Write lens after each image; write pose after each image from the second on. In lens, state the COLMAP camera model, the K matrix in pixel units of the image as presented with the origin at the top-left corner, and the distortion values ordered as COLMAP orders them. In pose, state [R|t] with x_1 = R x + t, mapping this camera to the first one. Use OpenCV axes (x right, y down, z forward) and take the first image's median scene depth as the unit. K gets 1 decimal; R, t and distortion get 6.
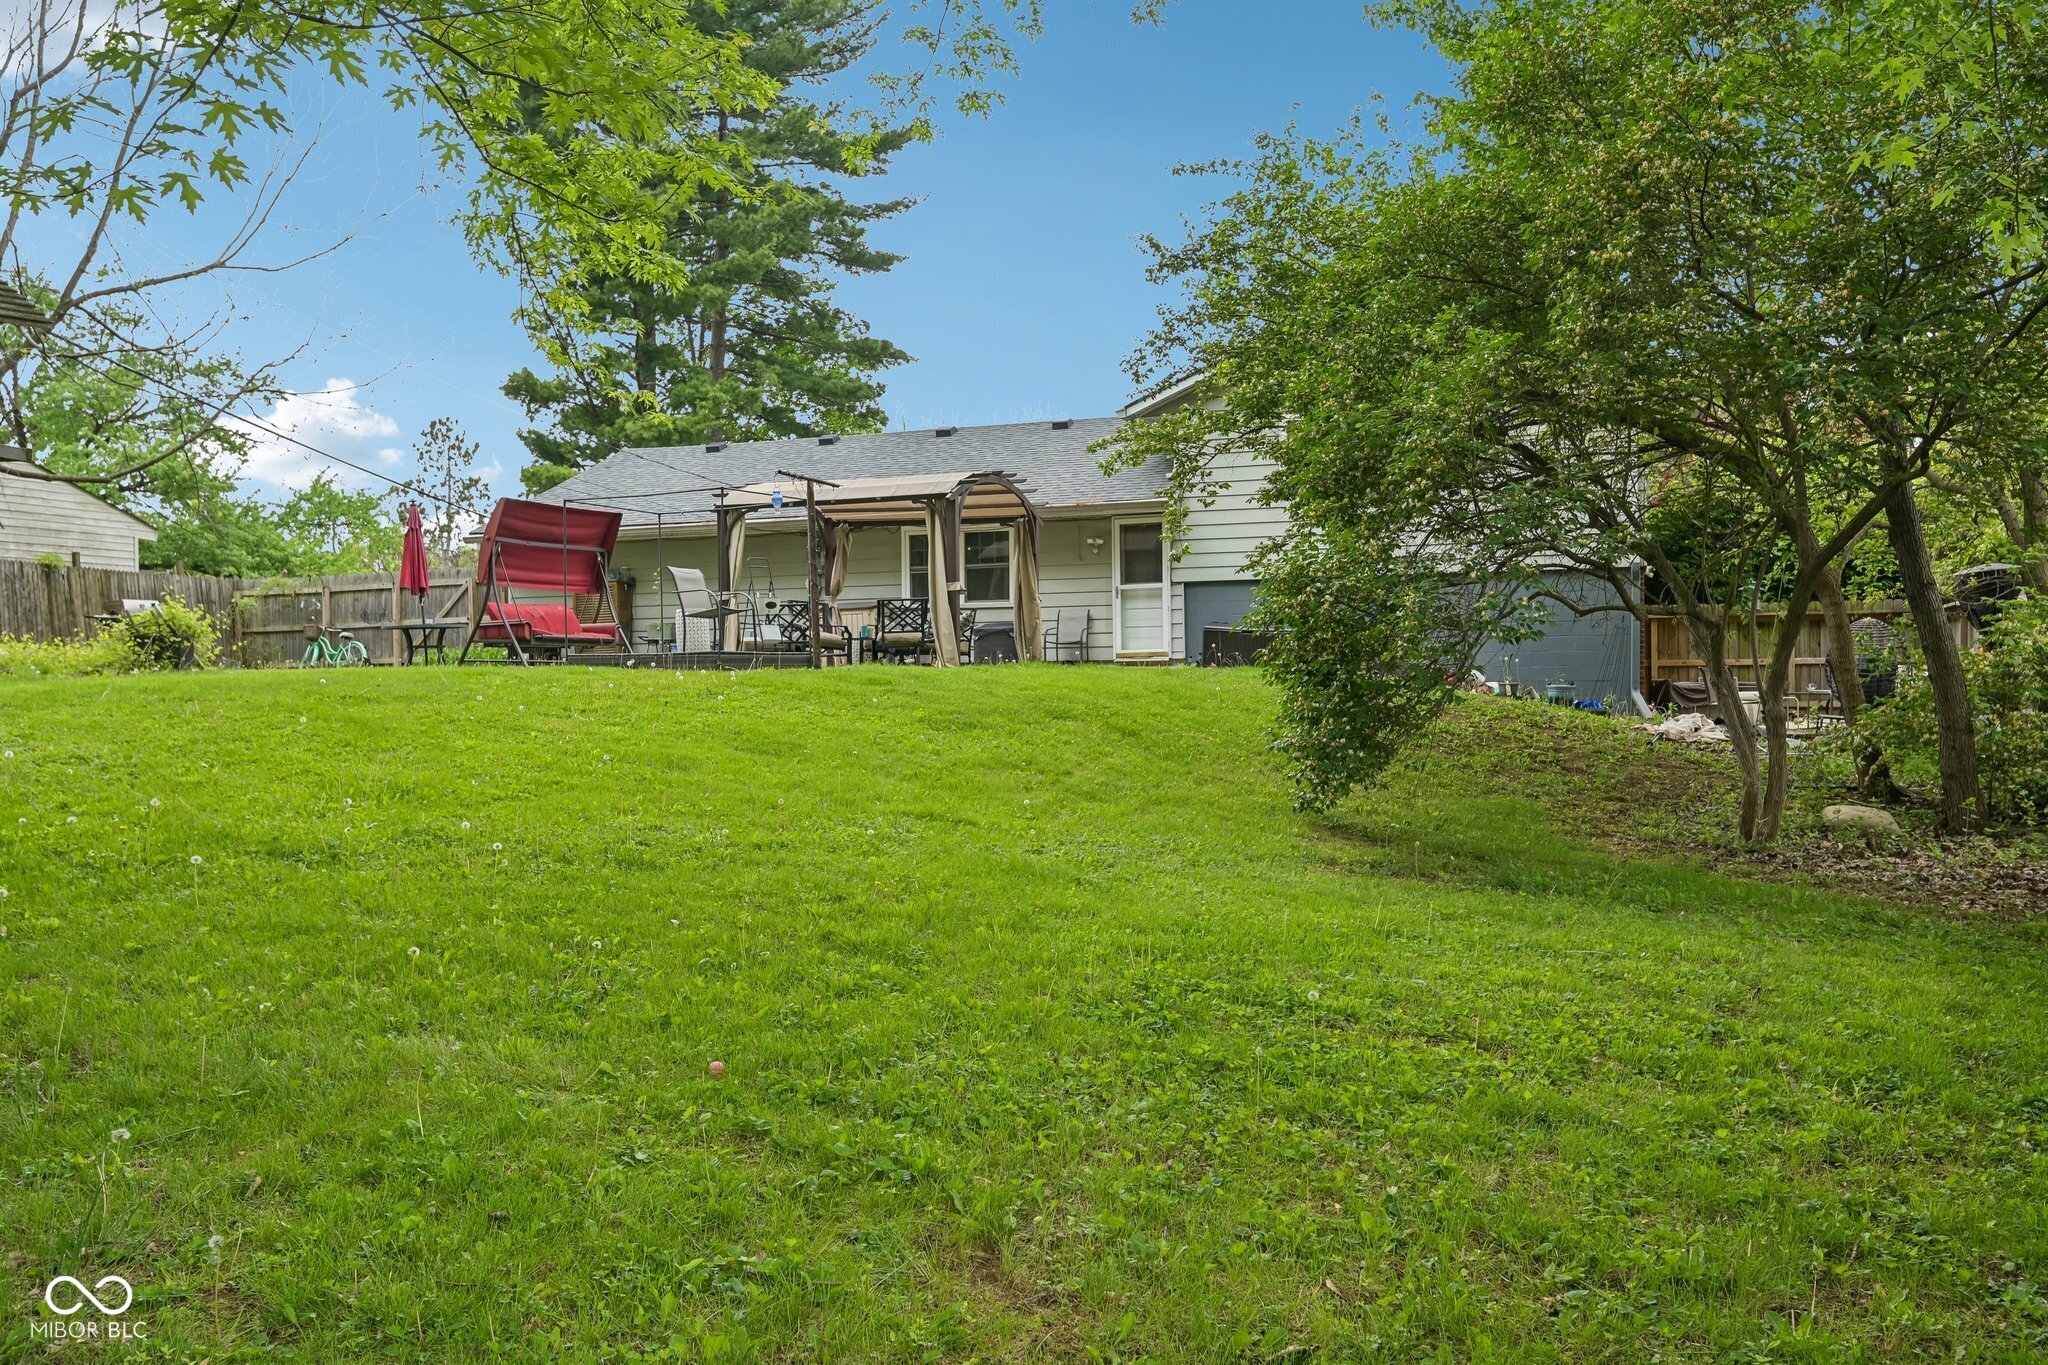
lens RADIAL K [[1672.6, 0, 1024.0], [0, 1672.6, 682.5], [0, 0, 1]] dist [0.029068, -0.008870]
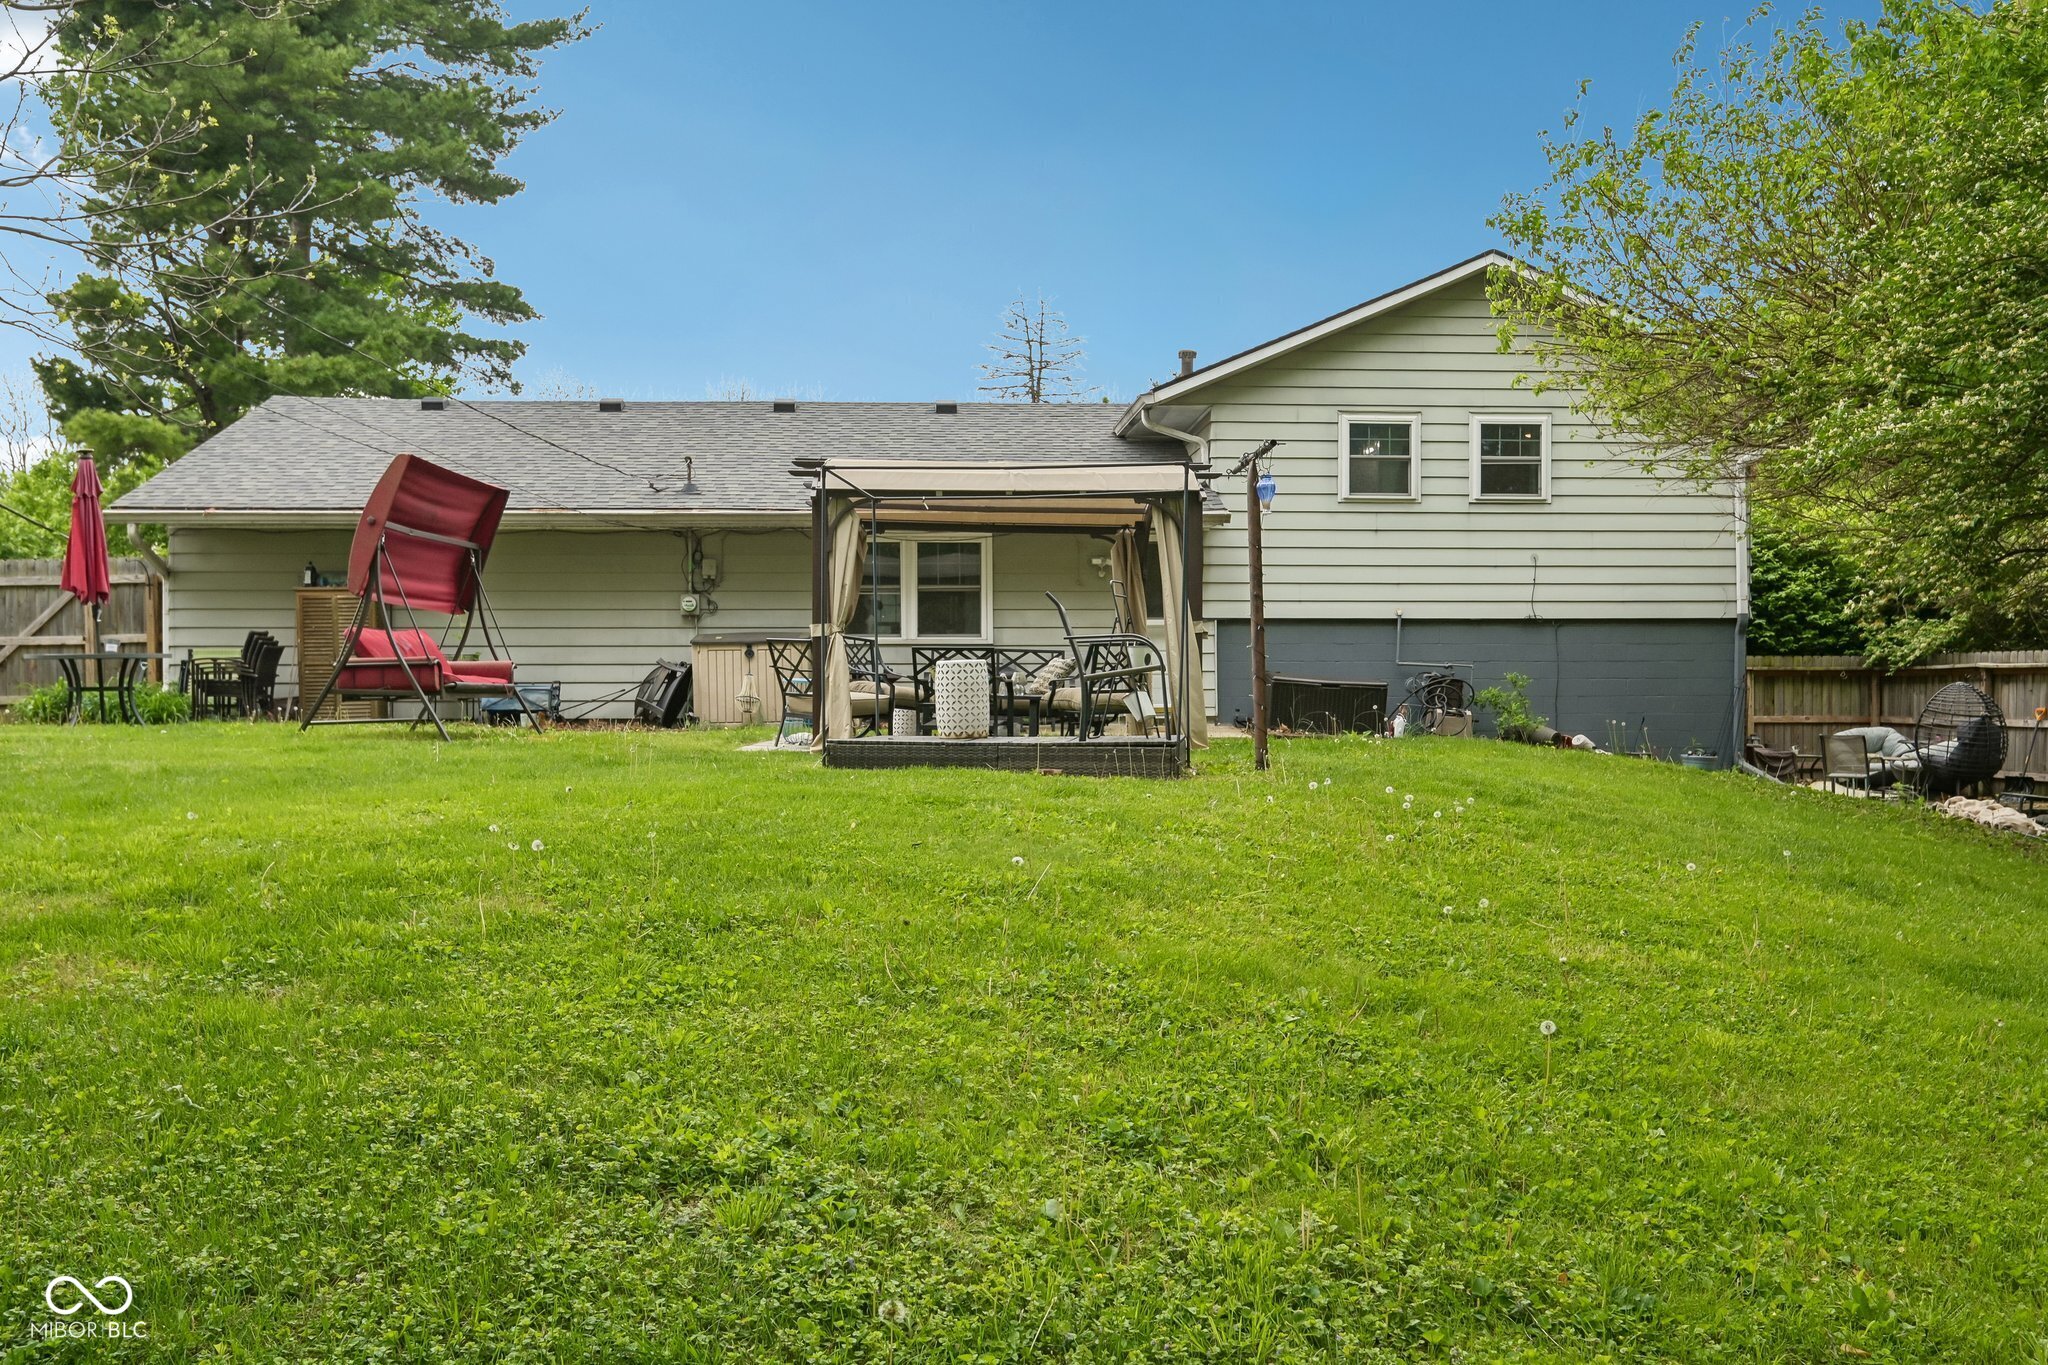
lens RADIAL K [[1672.6, 0, 1024.0], [0, 1672.6, 682.5], [0, 0, 1]] dist [0.029068, -0.008870]
pose [[0.923387, 0.012120, 0.383679, -0.265811], [-0.009412, 0.999916, -0.008936, -0.020485], [-0.383755, 0.004640, 0.923423, 0.286340]]
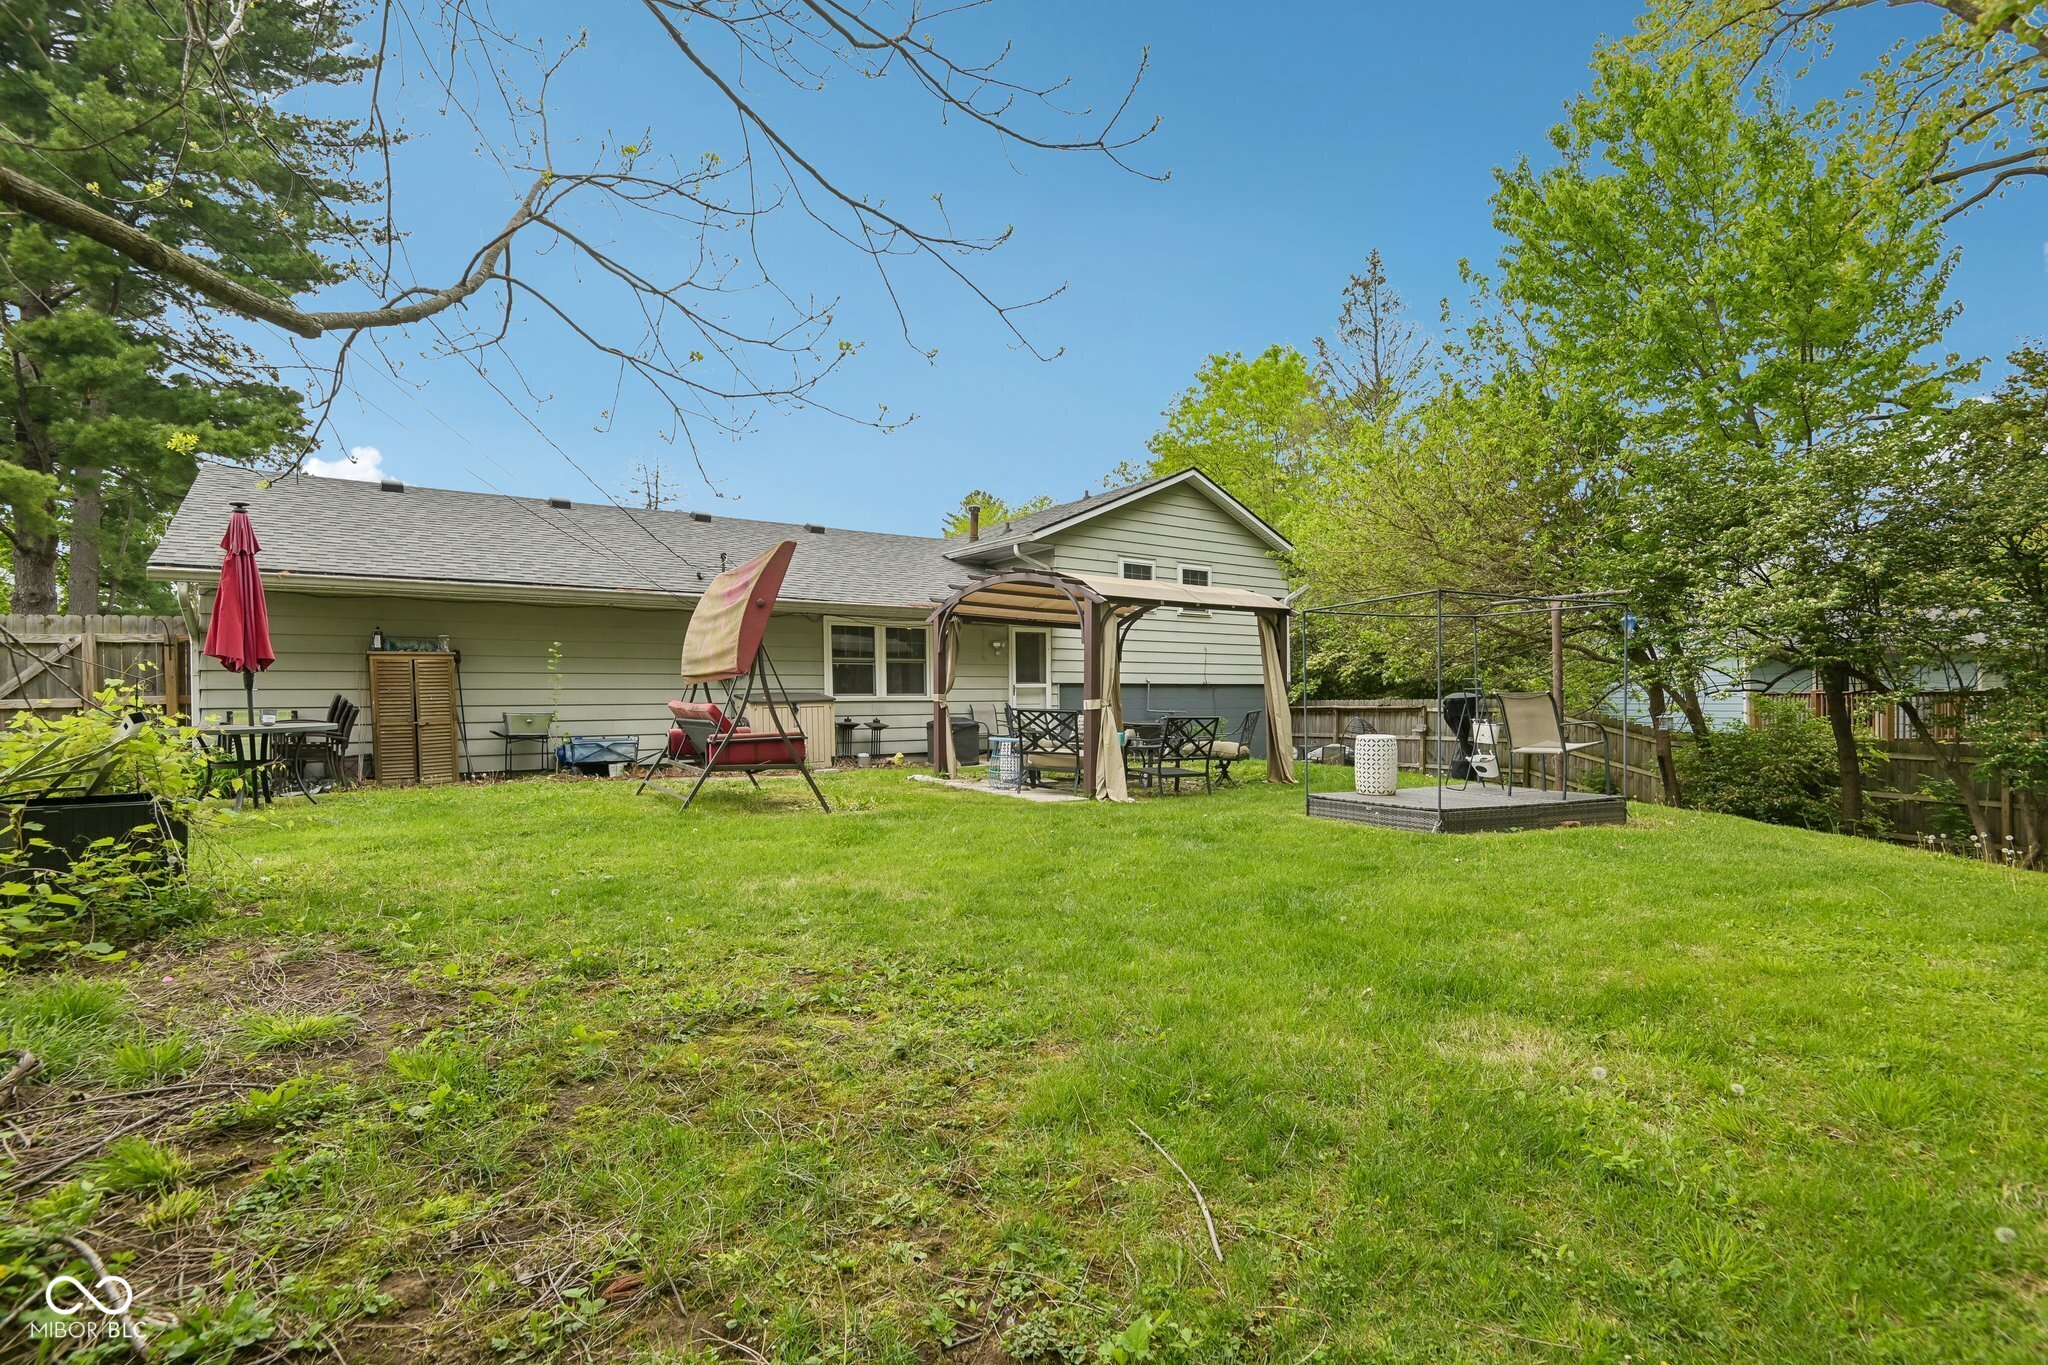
lens RADIAL K [[944.3, 0, 1024.0], [0, 944.3, 682.5], [0, 0, 1]] dist [-0.001741, -0.000104]
pose [[0.593742, 0.023847, 0.804302, -0.432107], [0.000880, 0.999541, -0.030286, -0.036834], [-0.804655, 0.018689, 0.593449, 0.567262]]
